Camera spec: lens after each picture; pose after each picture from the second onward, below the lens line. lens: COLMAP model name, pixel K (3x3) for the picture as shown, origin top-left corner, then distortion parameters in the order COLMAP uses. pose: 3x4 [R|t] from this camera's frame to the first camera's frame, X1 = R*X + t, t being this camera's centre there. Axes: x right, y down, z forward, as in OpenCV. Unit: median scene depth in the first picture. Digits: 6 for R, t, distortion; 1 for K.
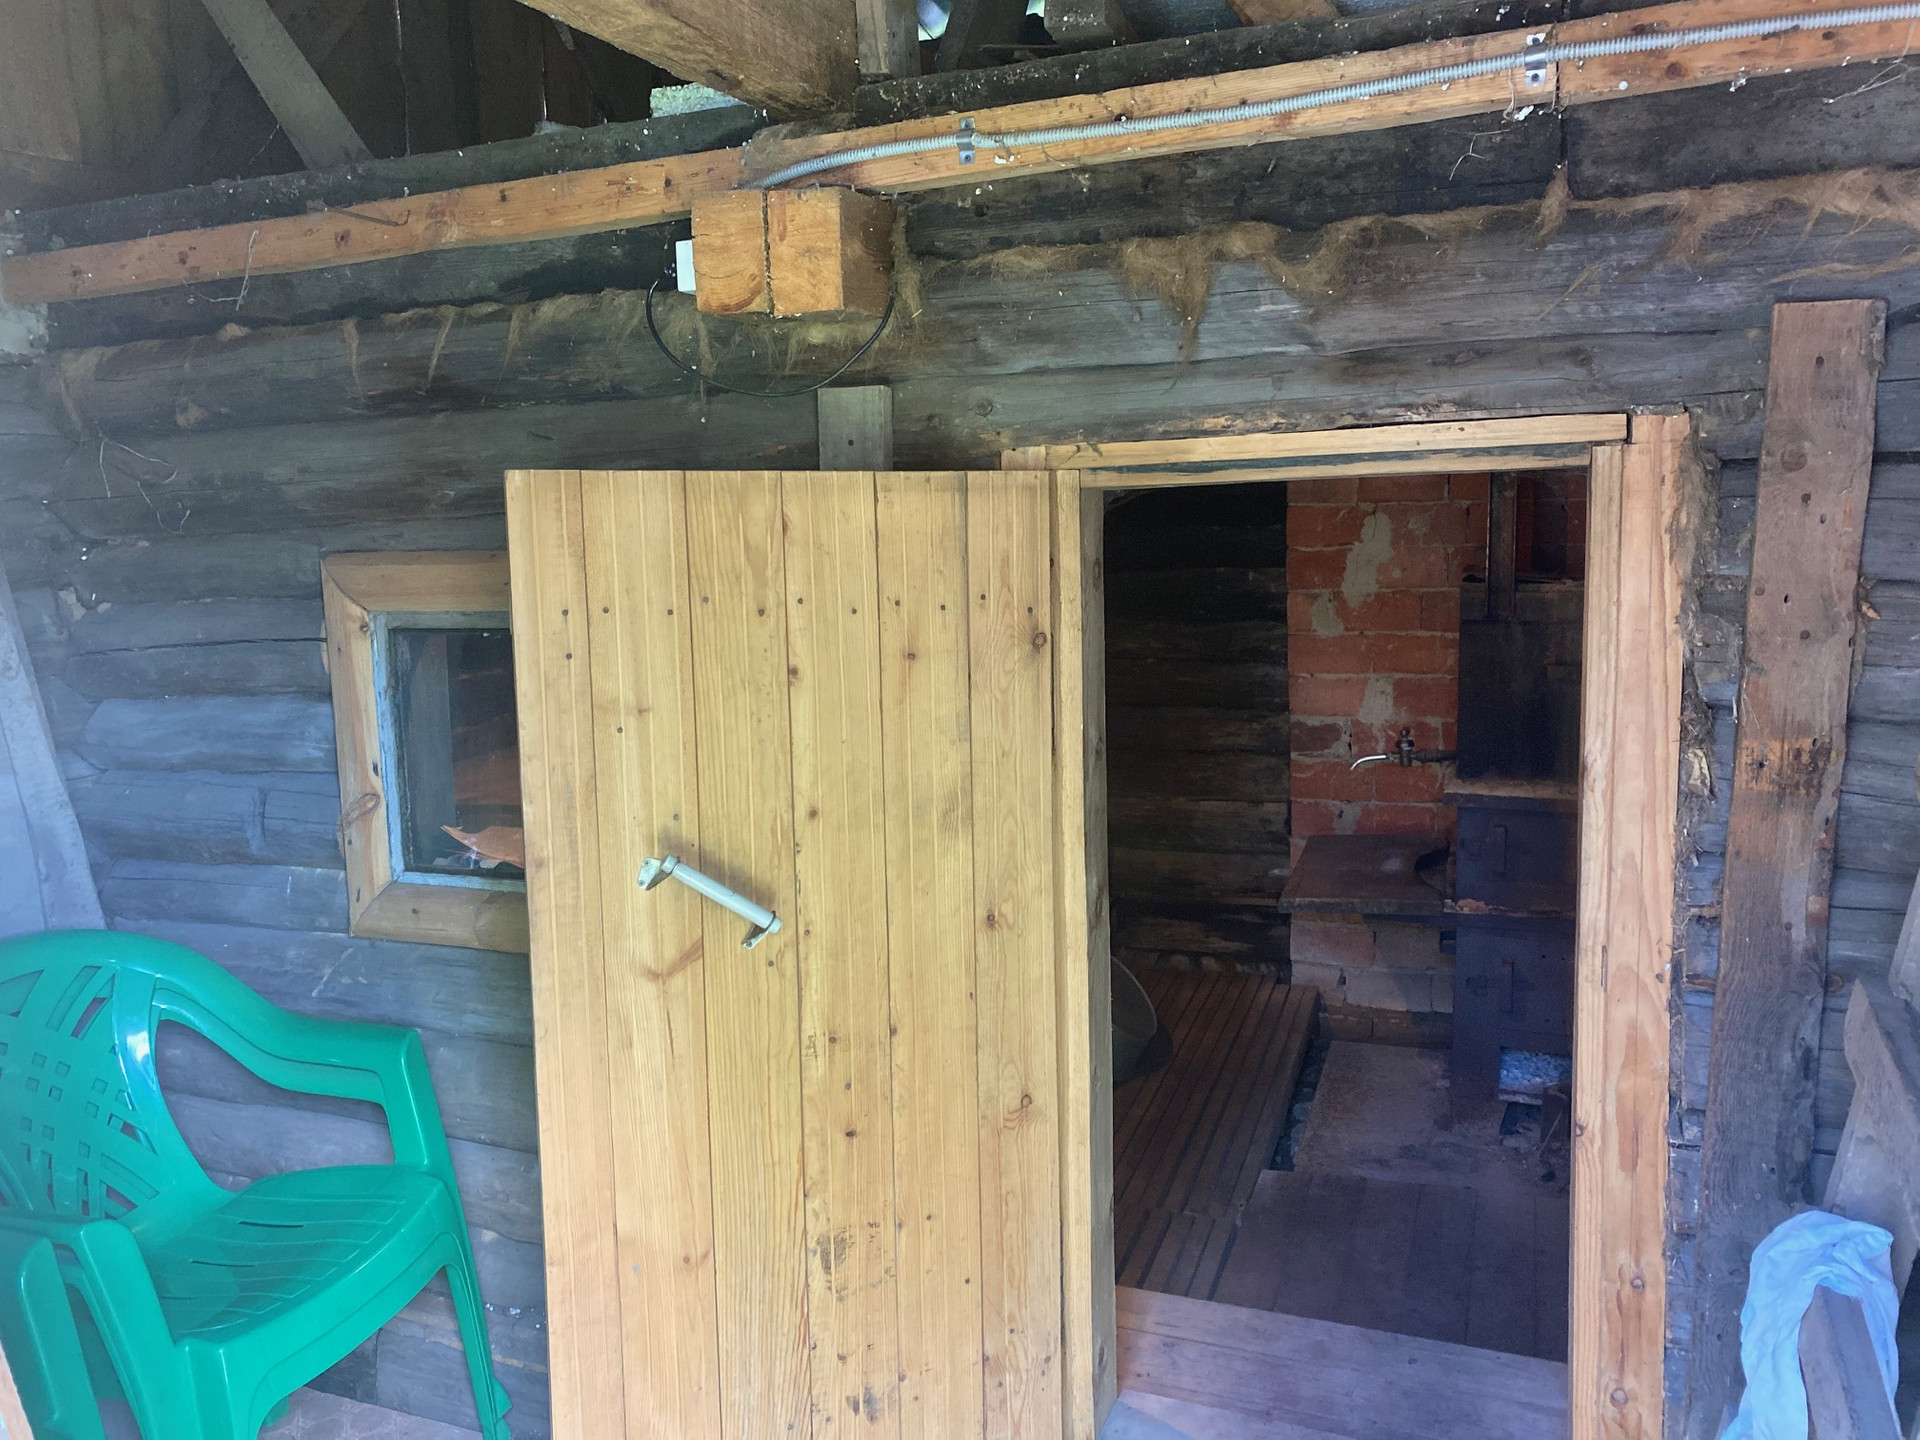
lens RADIAL K [[1427.2, 0, 935.7], [0, 1427.2, 695.7], [0, 0, 1]] dist [0.030142, -0.048989]
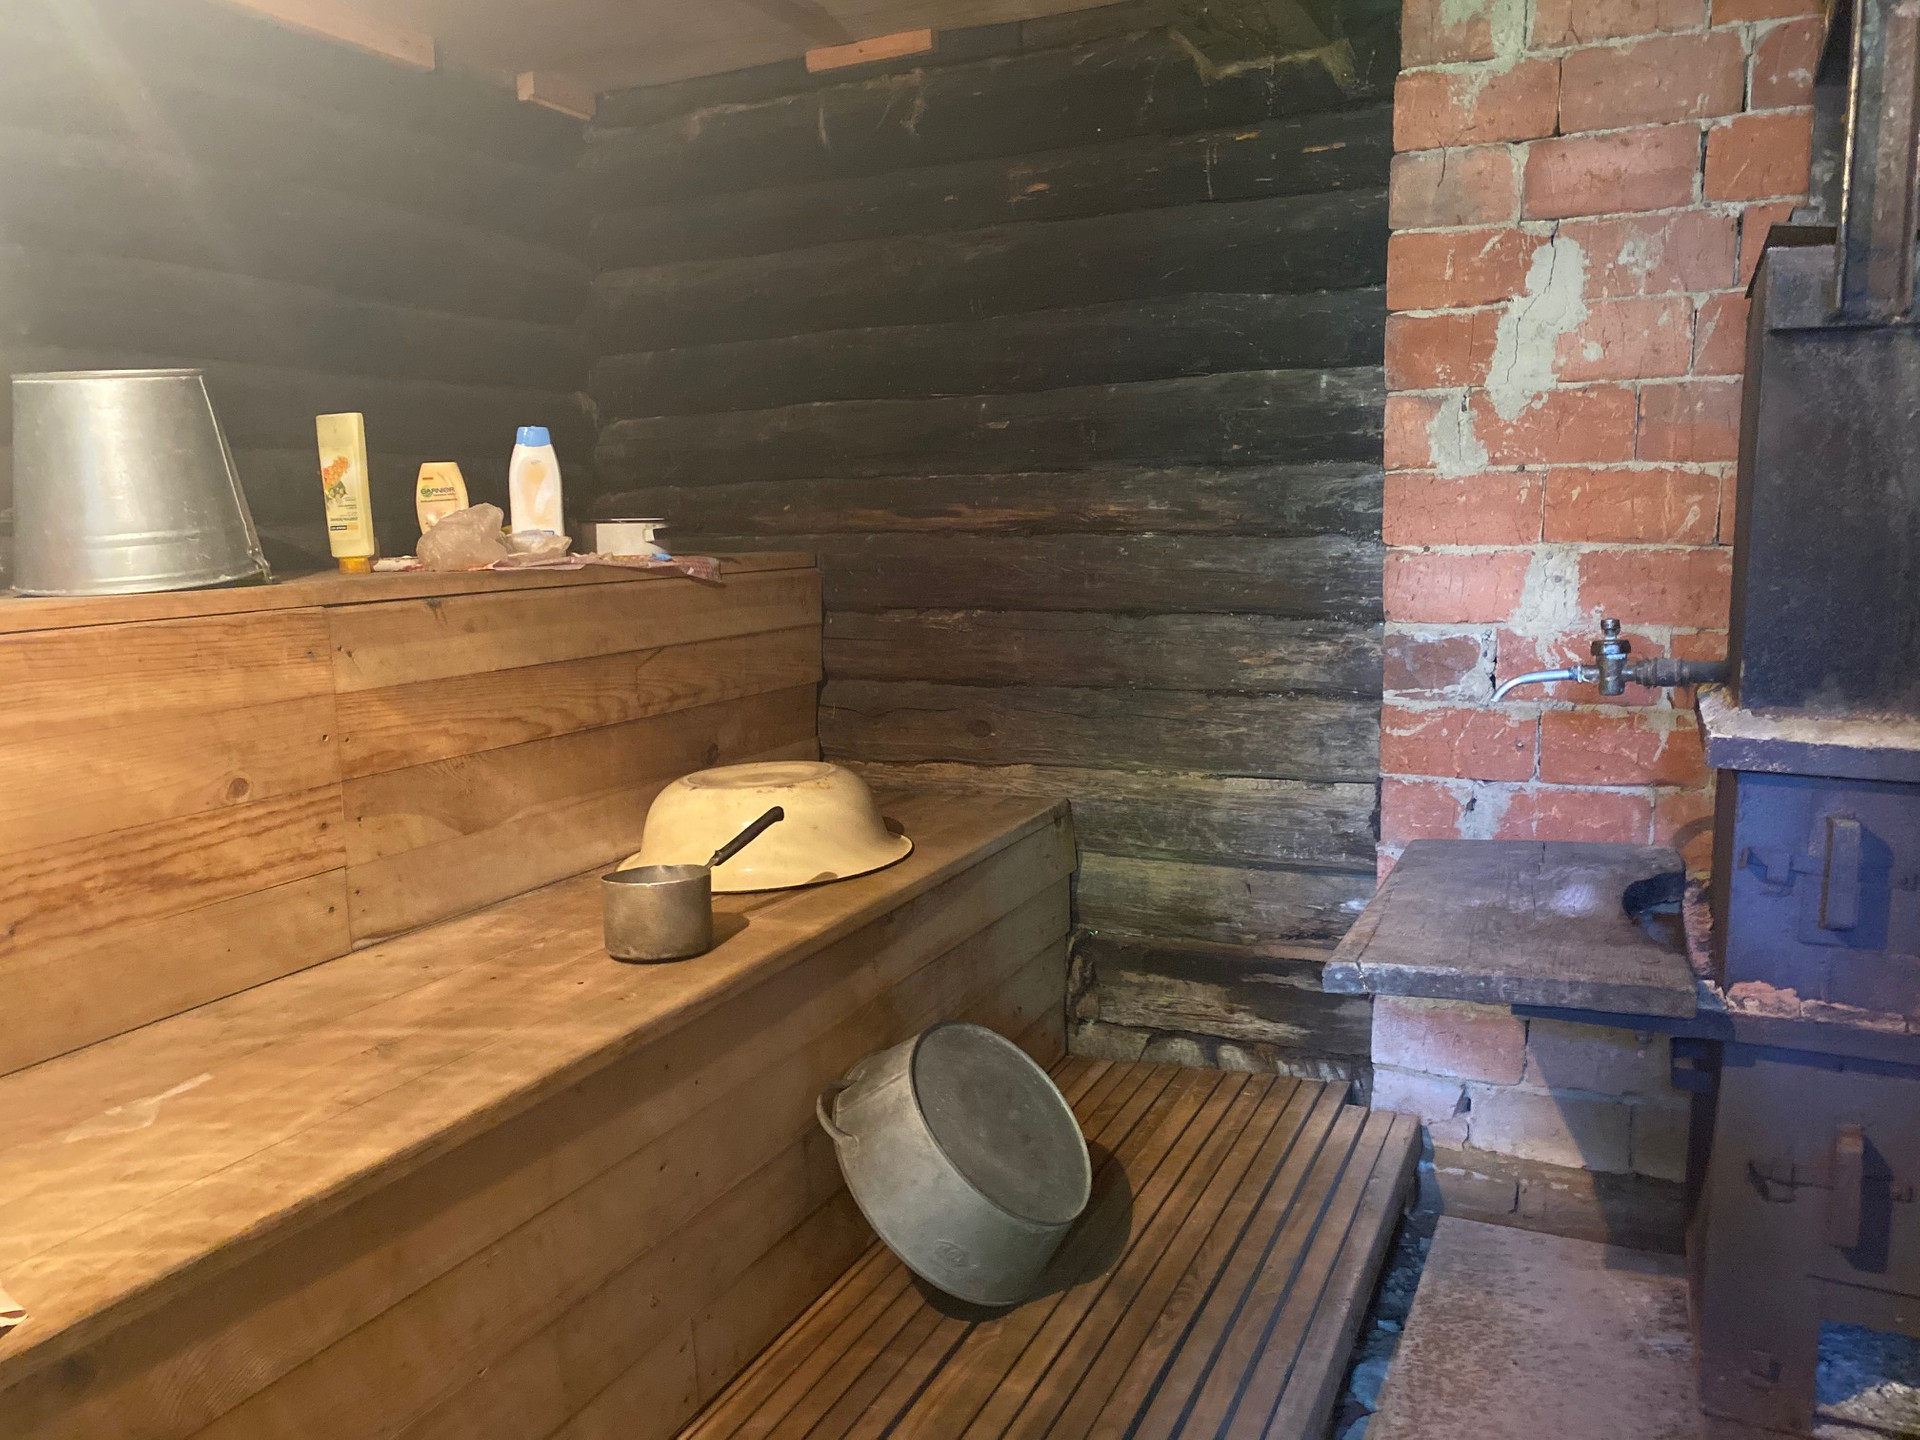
lens RADIAL K [[1466.1, 0, 946.8], [0, 1466.1, 704.7], [0, 0, 1]] dist [0.007851, -0.009159]
pose [[0.996698, 0.032741, -0.074300, 0.229543], [-0.033027, 0.999451, -0.002612, 0.098411], [0.074174, 0.005058, 0.997232, 0.789139]]
